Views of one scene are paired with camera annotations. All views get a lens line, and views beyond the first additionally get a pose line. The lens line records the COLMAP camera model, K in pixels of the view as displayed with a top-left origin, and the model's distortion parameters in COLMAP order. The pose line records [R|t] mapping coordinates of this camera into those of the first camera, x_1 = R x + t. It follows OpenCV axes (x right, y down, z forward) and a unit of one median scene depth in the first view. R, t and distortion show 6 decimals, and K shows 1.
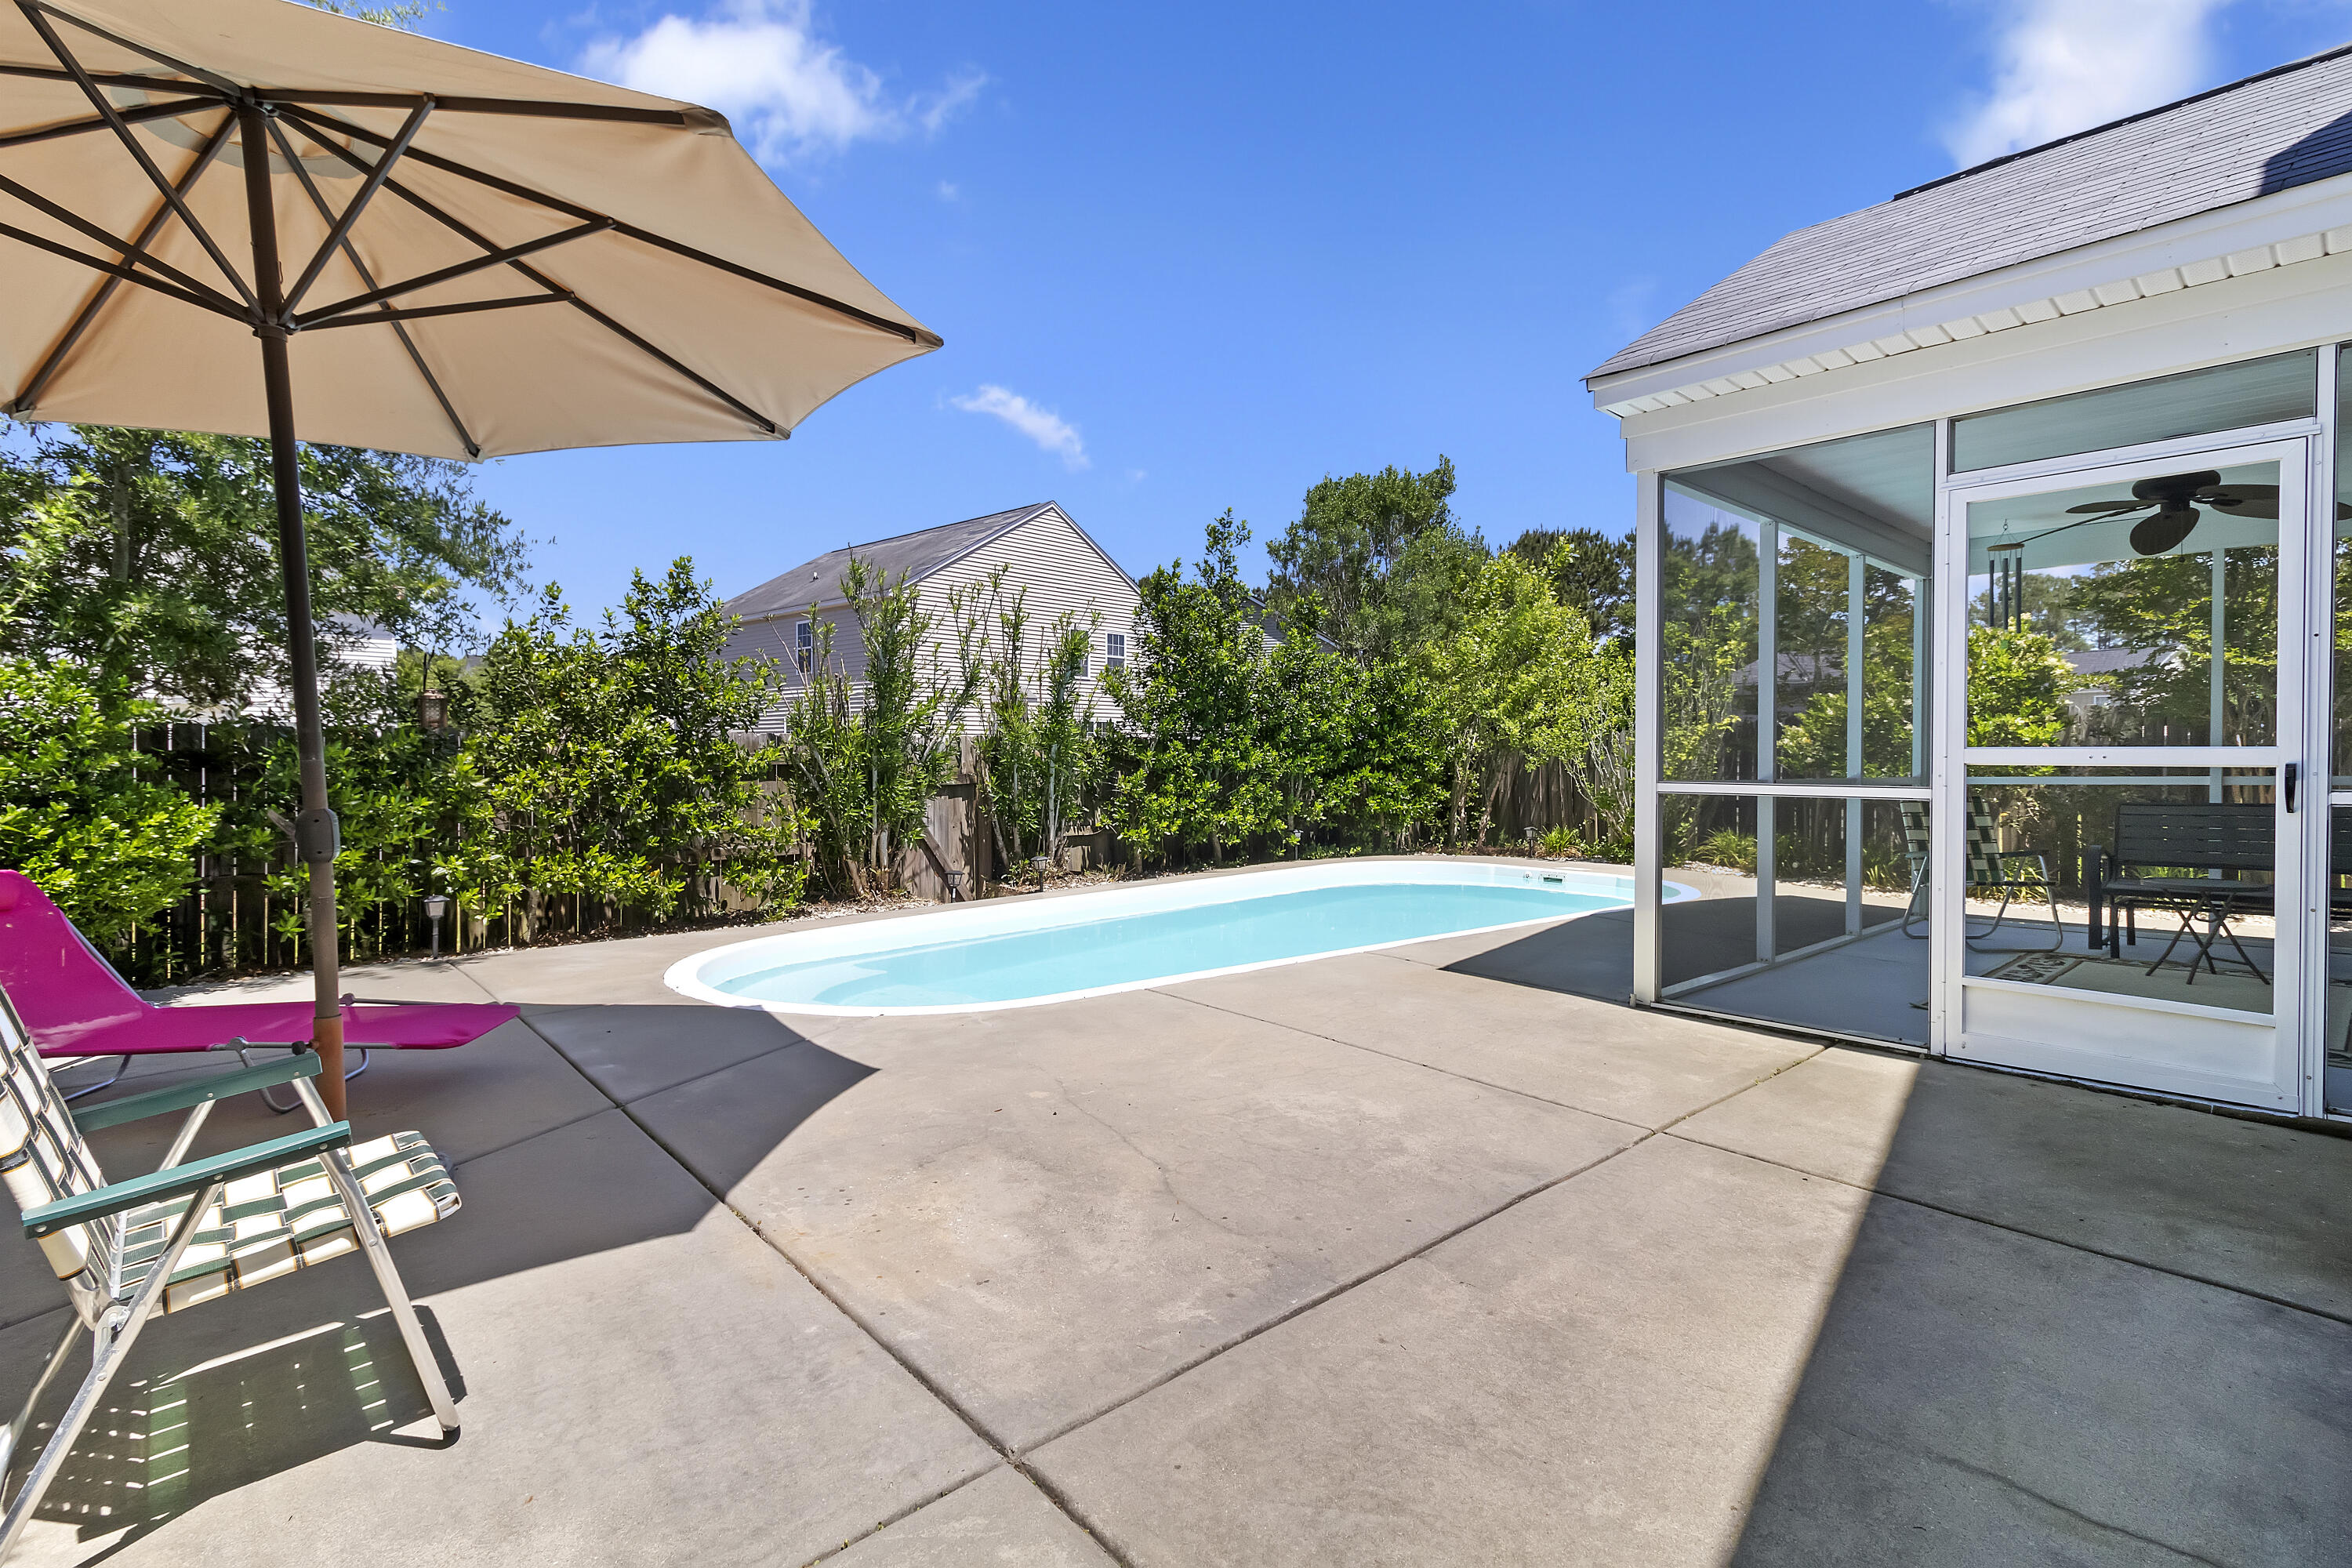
lens RADIAL K [[1103.8, 0, 1179.8], [0, 1103.8, 768.1], [0, 0, 1]] dist [-0.000624, -0.000853]
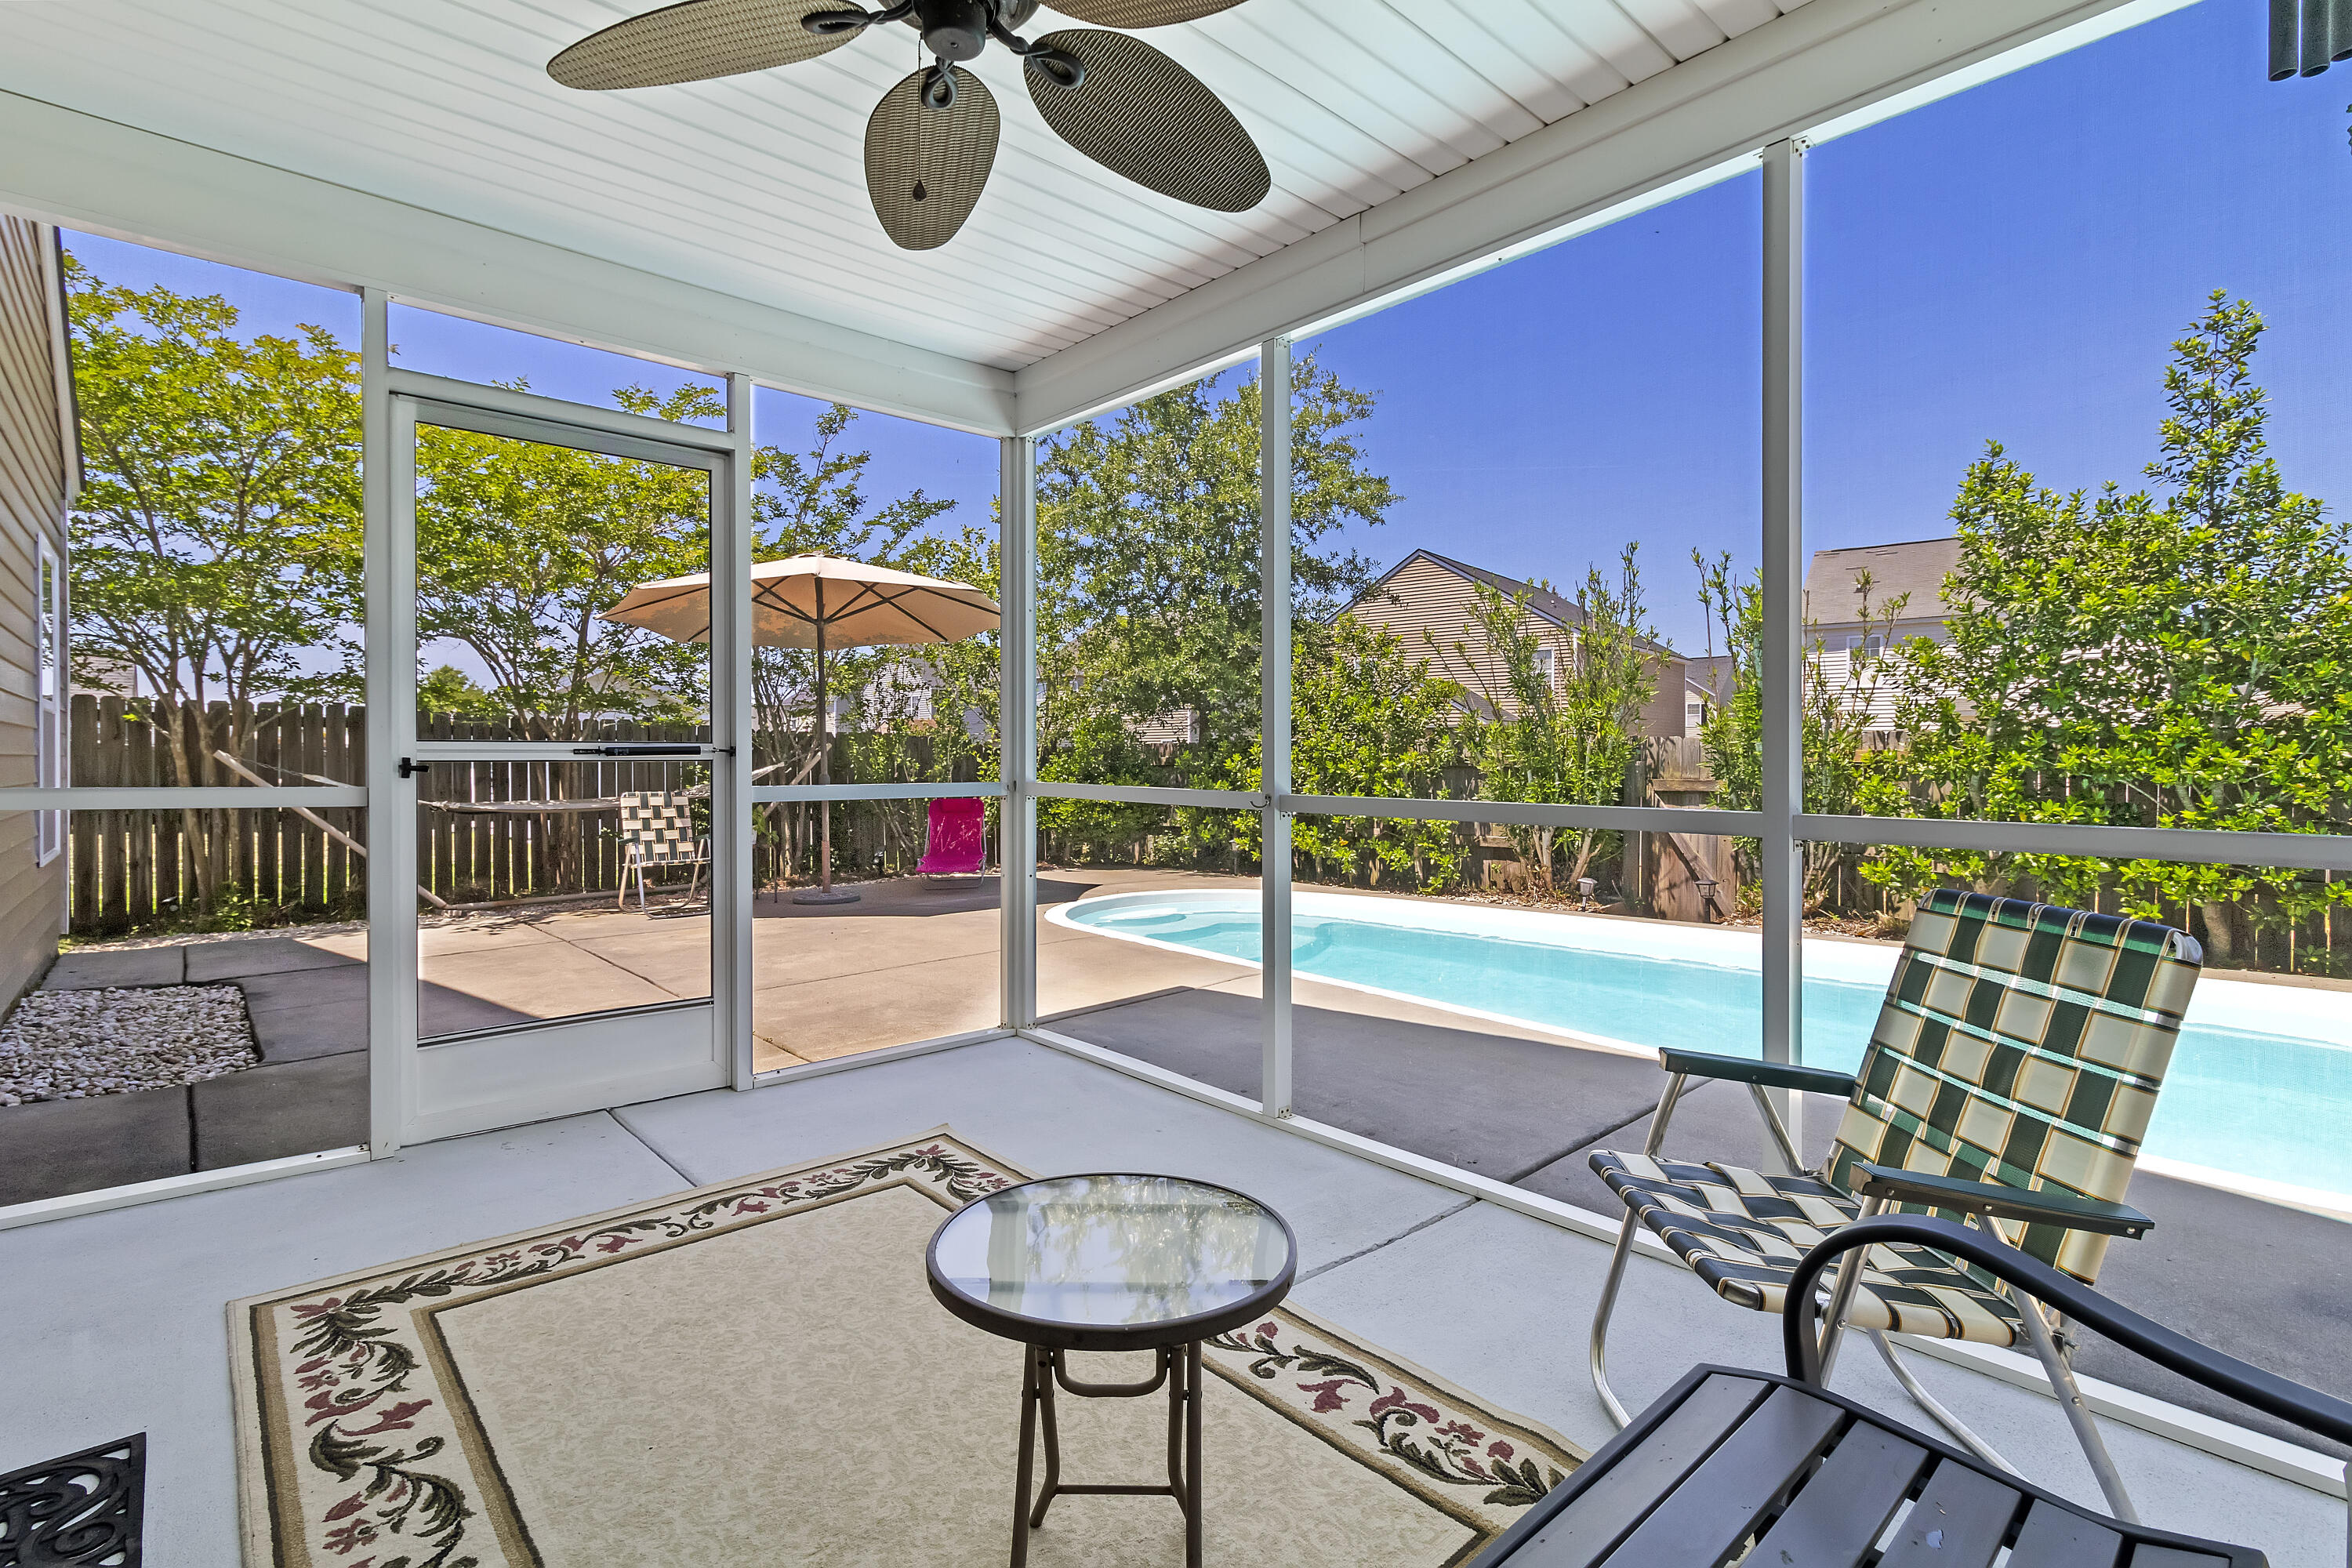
lens RADIAL K [[1103.8, 0, 1179.8], [0, 1103.8, 768.1], [0, 0, 1]] dist [-0.000624, -0.000853]
pose [[-0.012085, 0.008745, -0.999889, 0.639166], [-0.011453, 0.999895, 0.008883, -0.005227], [0.999861, 0.011559, -0.011984, 0.551225]]
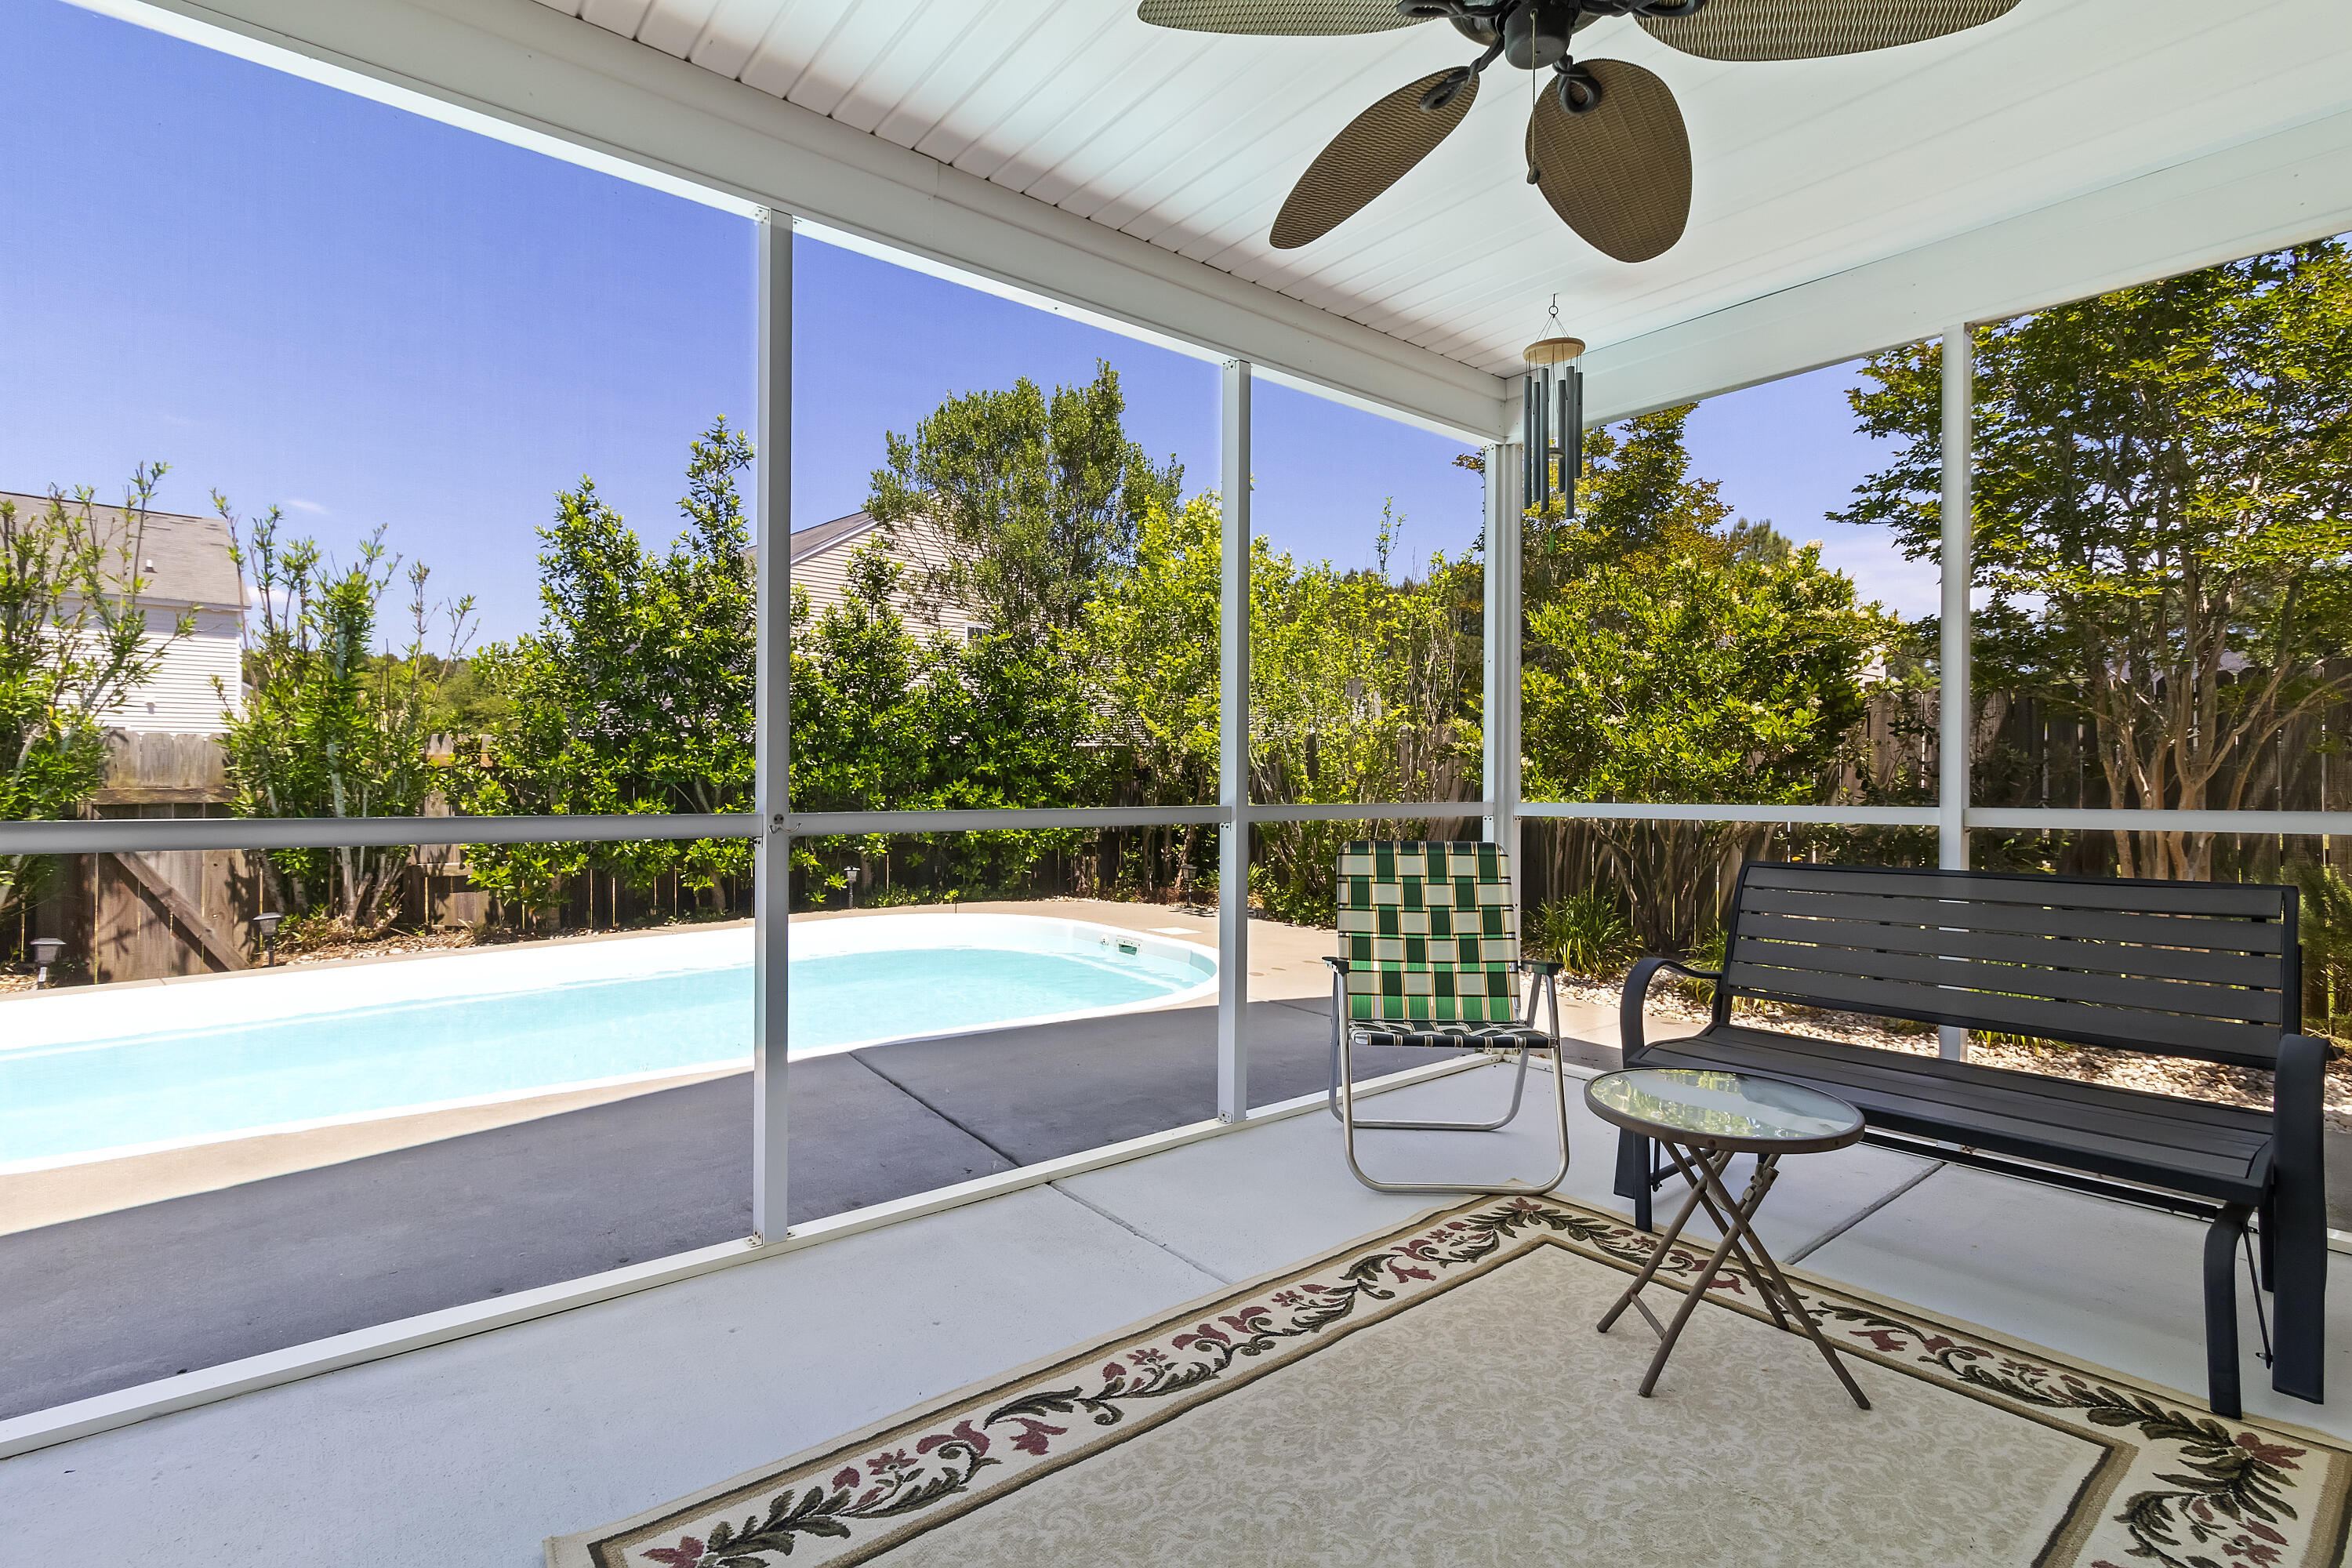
lens RADIAL K [[1103.8, 0, 1179.8], [0, 1103.8, 768.1], [0, 0, 1]] dist [-0.000624, -0.000853]
pose [[0.998383, 0.005973, -0.056524, 0.412259], [-0.006549, 0.999928, -0.010012, -0.002616], [0.056460, 0.010366, 0.998351, 0.332492]]
